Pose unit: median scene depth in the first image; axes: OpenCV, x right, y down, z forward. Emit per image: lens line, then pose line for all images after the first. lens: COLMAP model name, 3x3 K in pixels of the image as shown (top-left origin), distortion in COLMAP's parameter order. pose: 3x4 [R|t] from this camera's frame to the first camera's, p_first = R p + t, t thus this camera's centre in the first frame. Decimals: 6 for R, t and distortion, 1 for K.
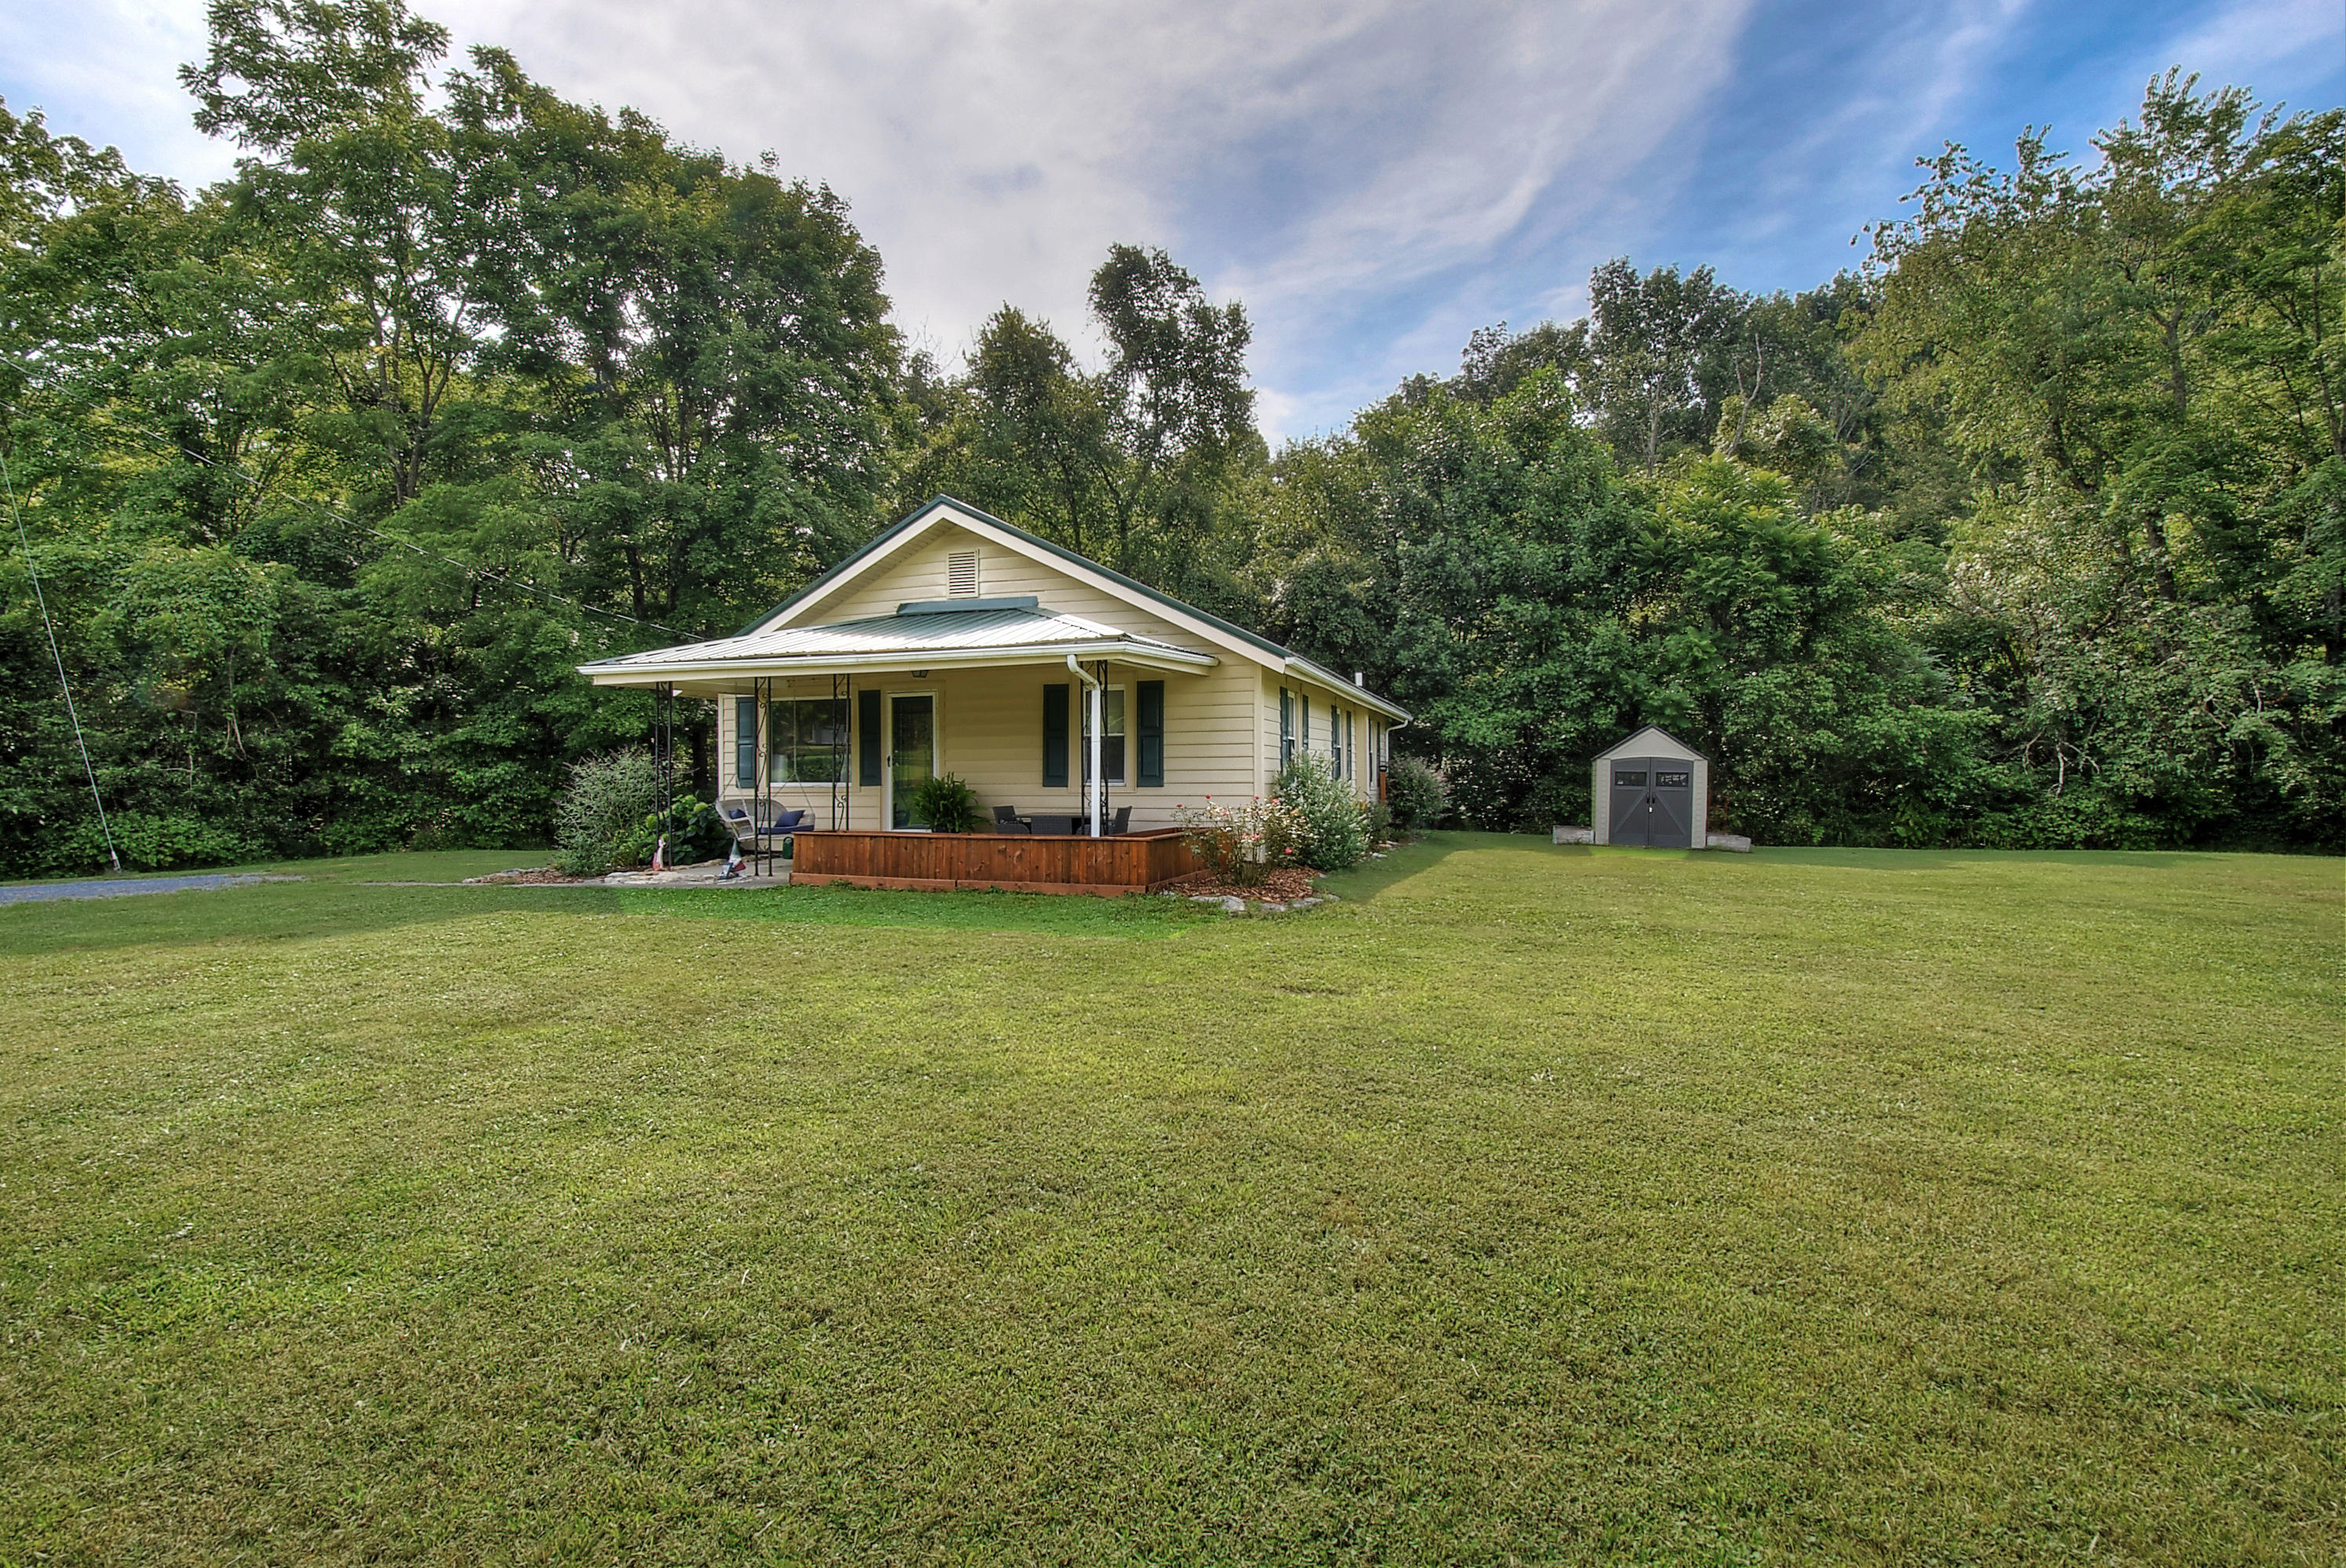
lens RADIAL K [[1005.7, 0, 1179.9], [0, 1005.7, 784.0], [0, 0, 1]] dist [-0.004924, -0.000856]
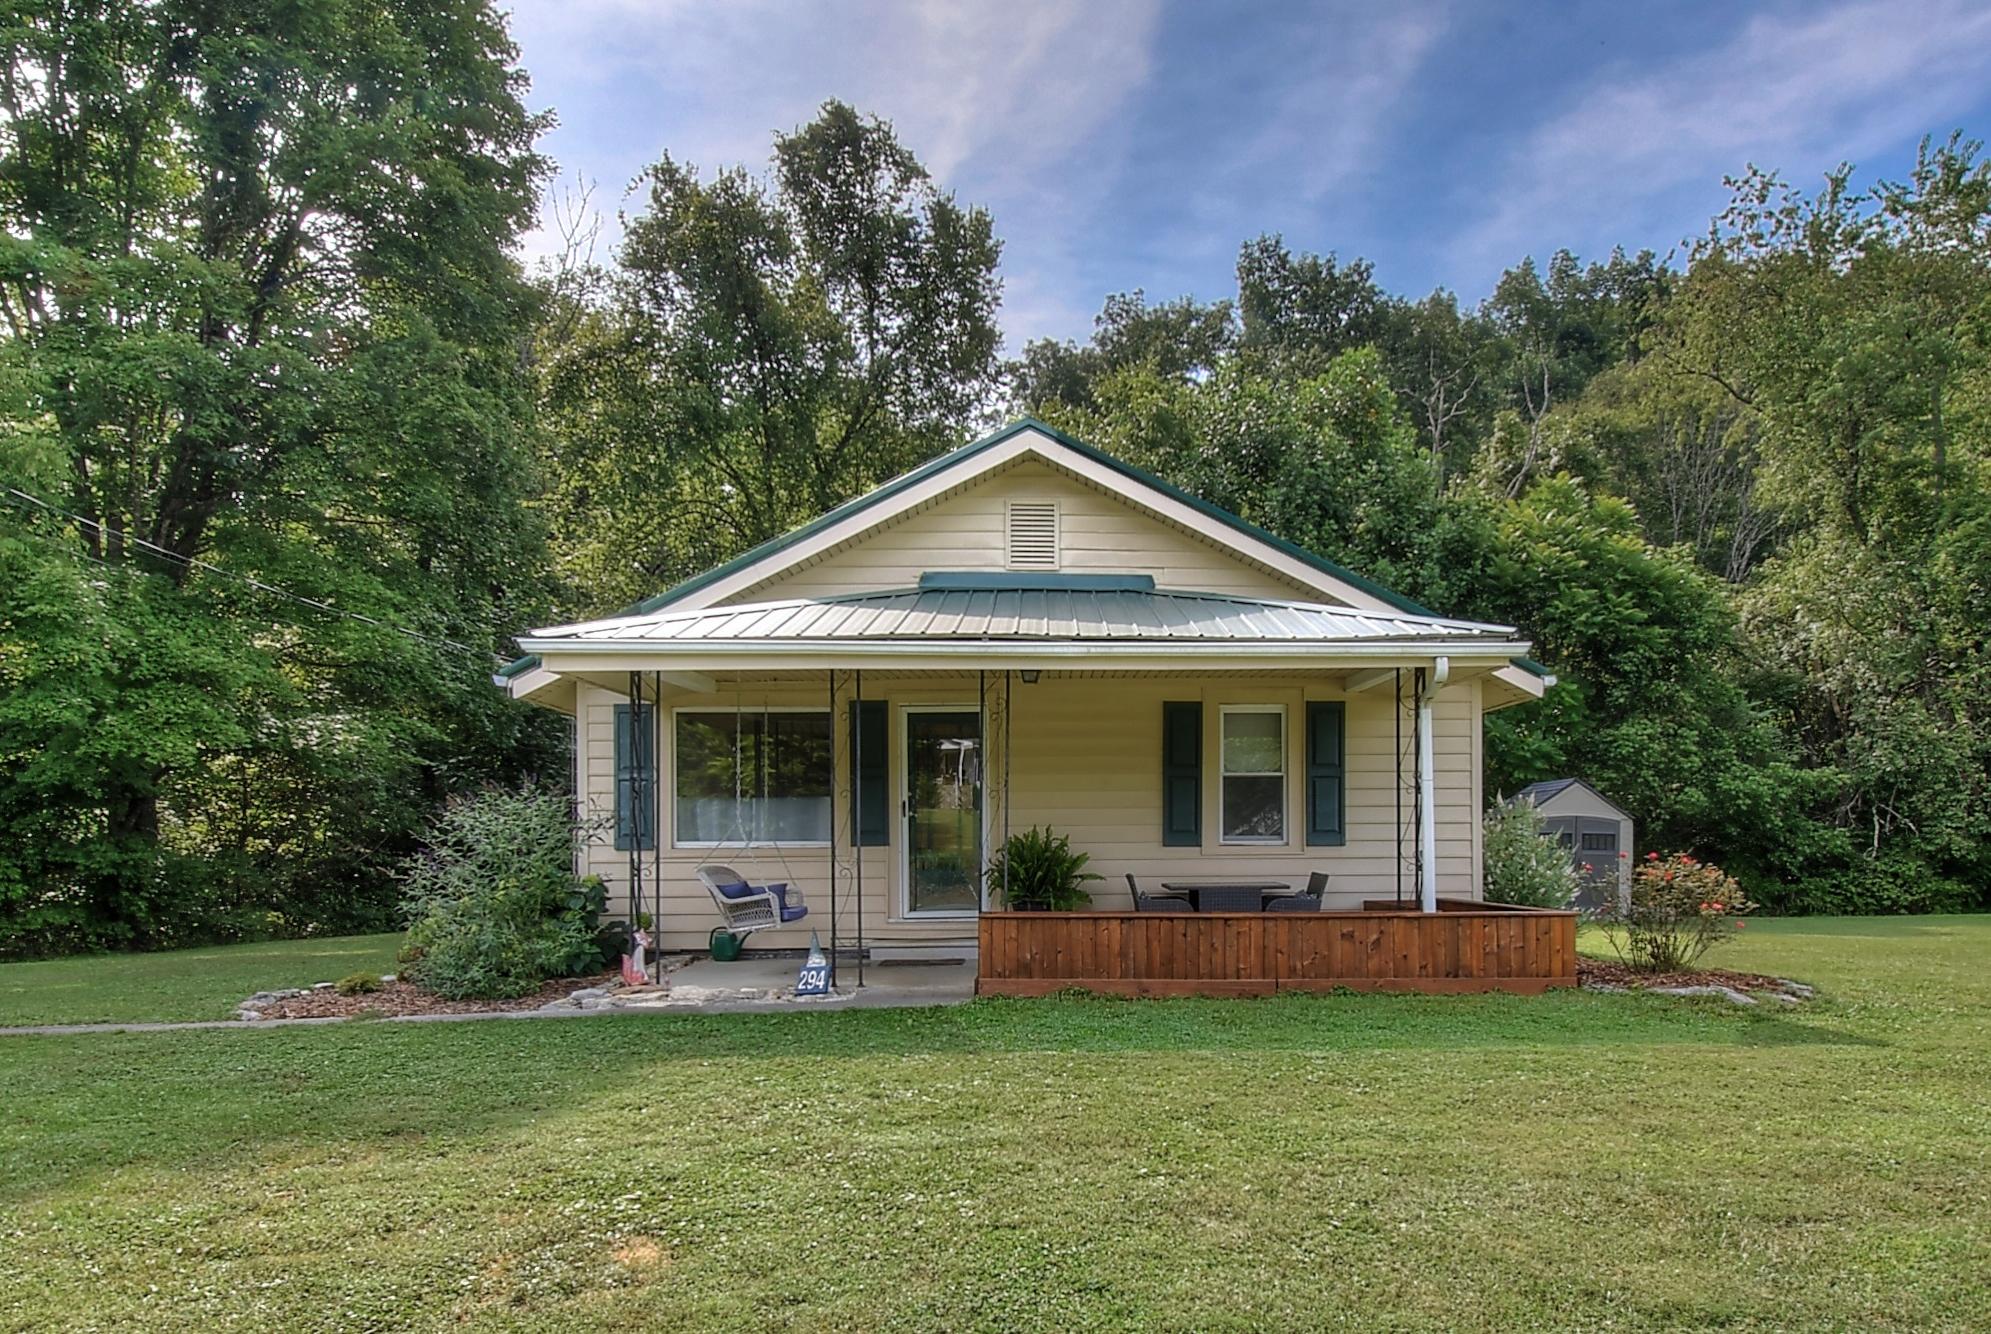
lens RADIAL K [[1281.5, 0, 1039.0], [0, 1281.5, 856.5], [0, 0, 1]] dist [-0.006919, -0.002154]
pose [[0.941297, -0.002761, 0.337570, -0.303444], [0.002139, 0.999995, 0.002217, 0.004374], [-0.337574, -0.001365, 0.941298, 0.108134]]
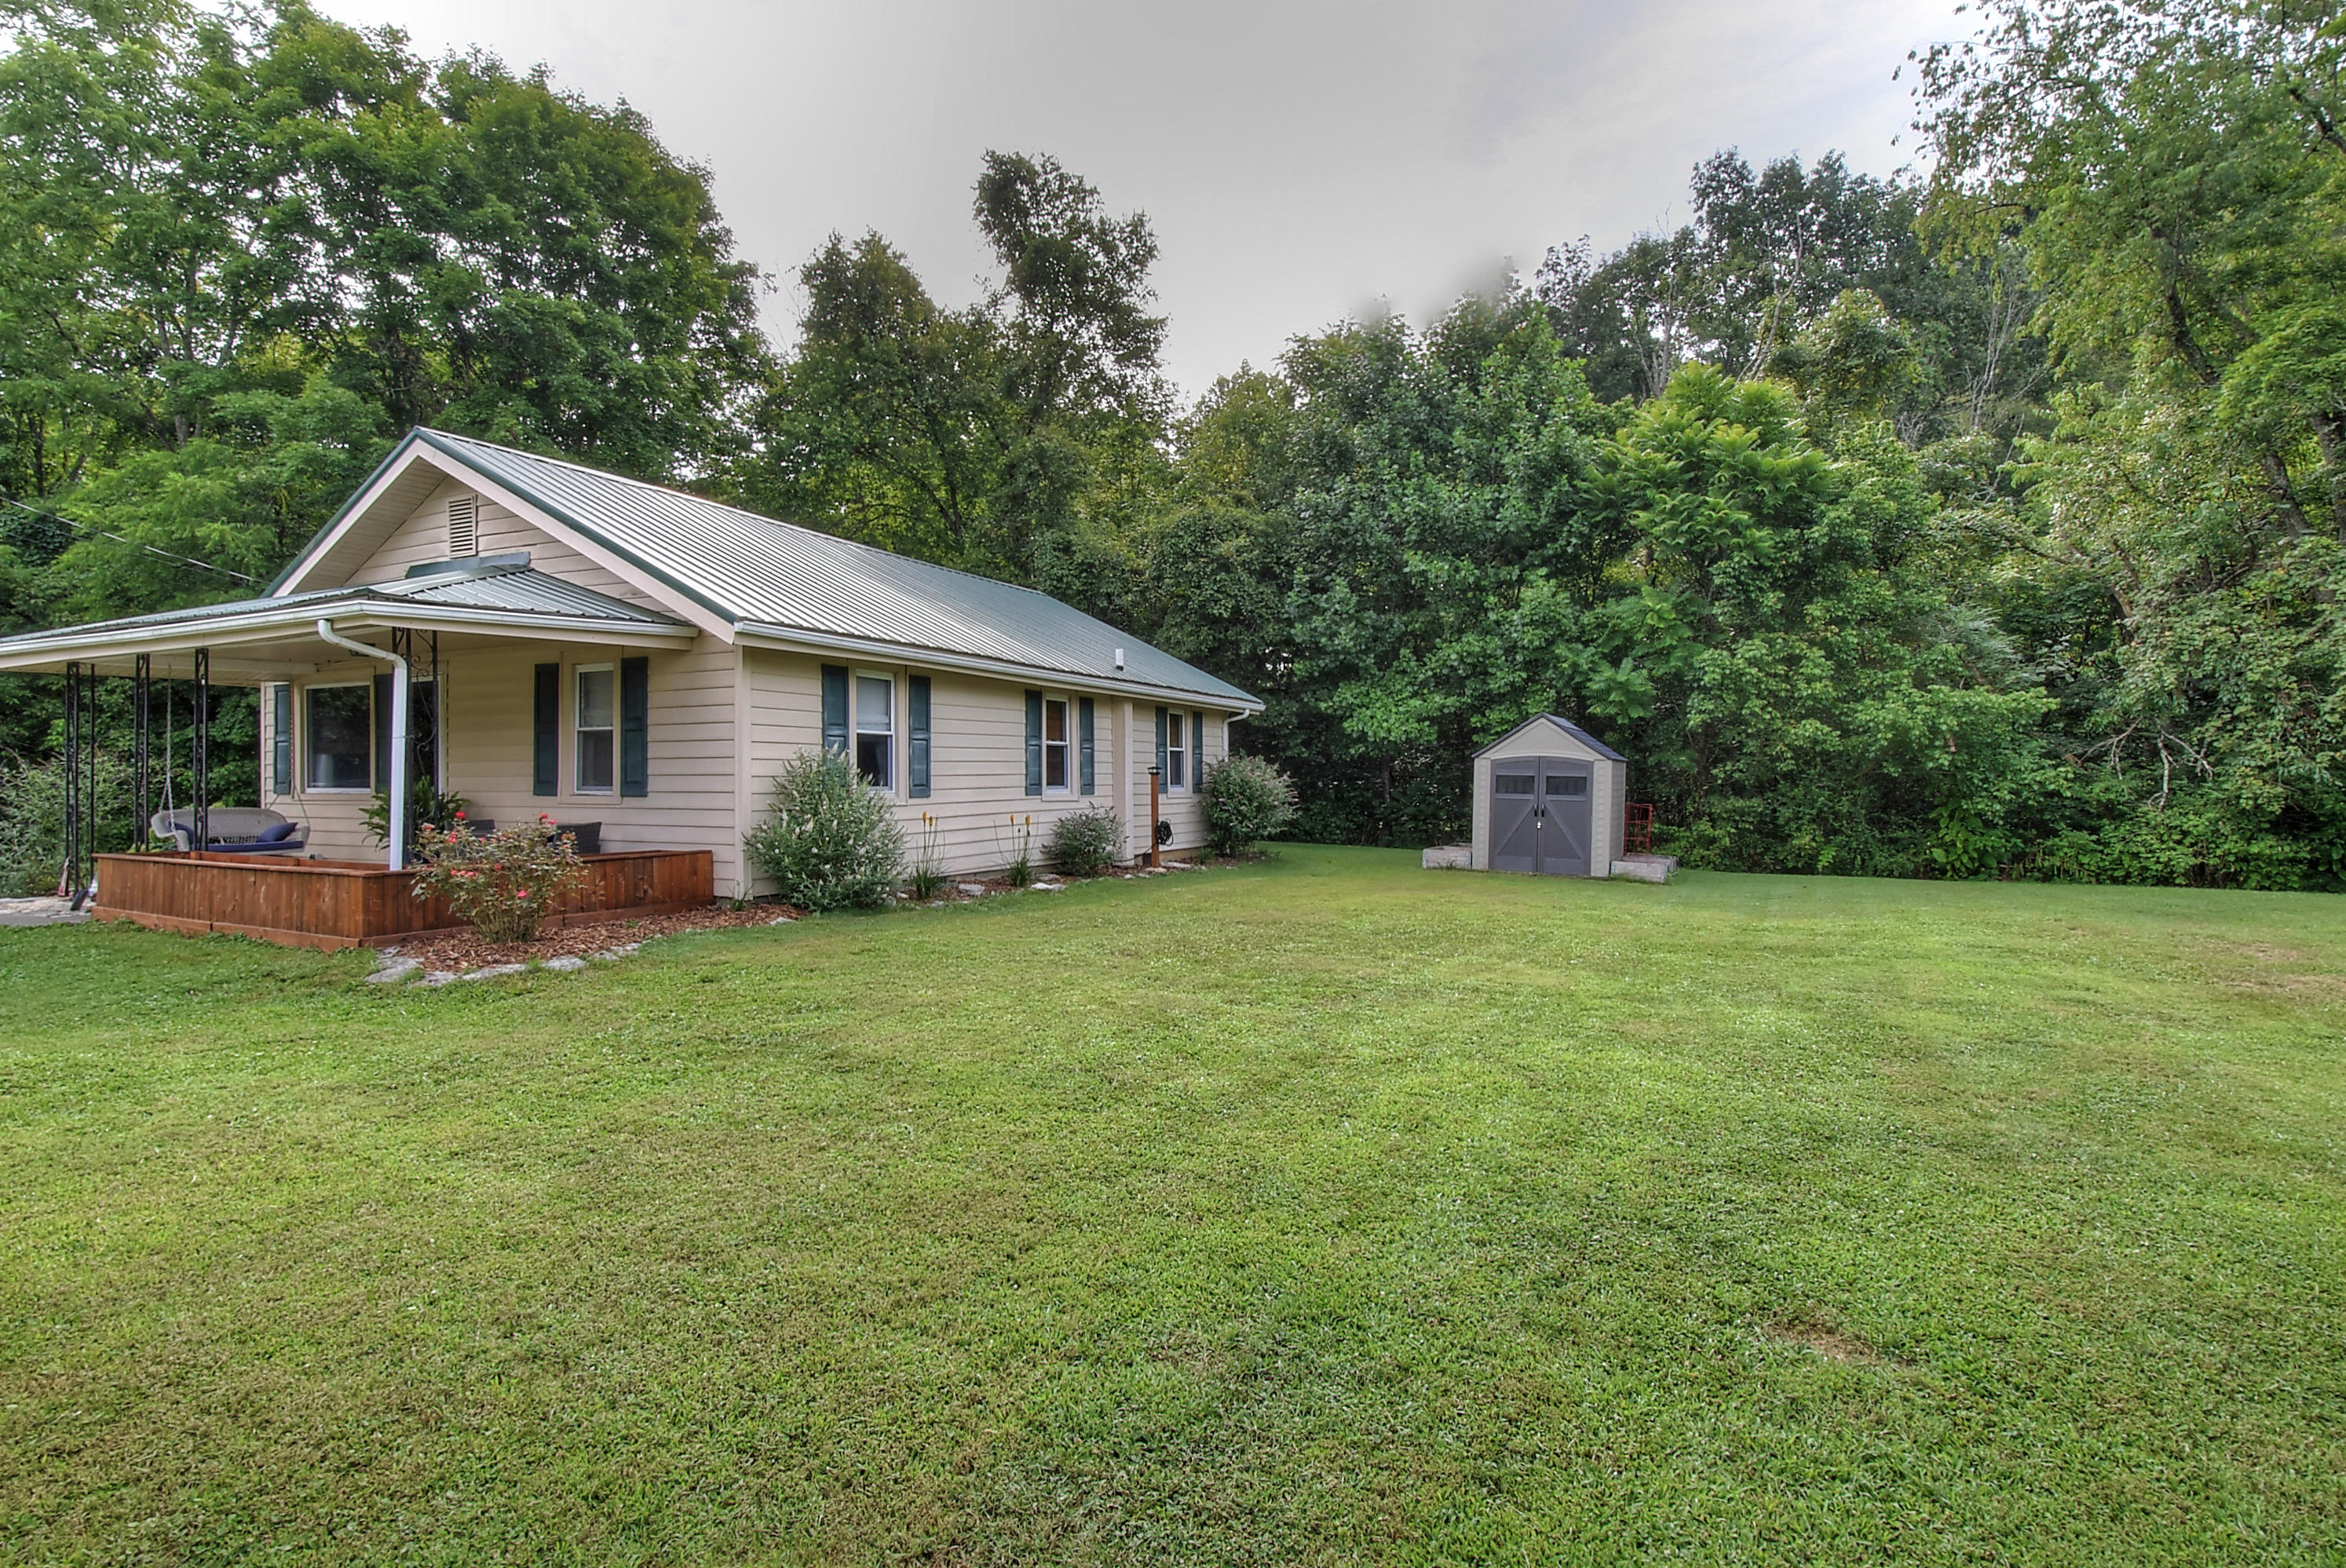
lens RADIAL K [[1104.6, 0, 1181.9], [0, 1104.6, 780.0], [0, 0, 1]] dist [-0.003808, 0.000385]
pose [[0.992402, 0.002665, -0.123008, 0.273594], [-0.003063, 0.999991, -0.003045, -0.004848], [0.122998, 0.003398, 0.992401, 0.123842]]
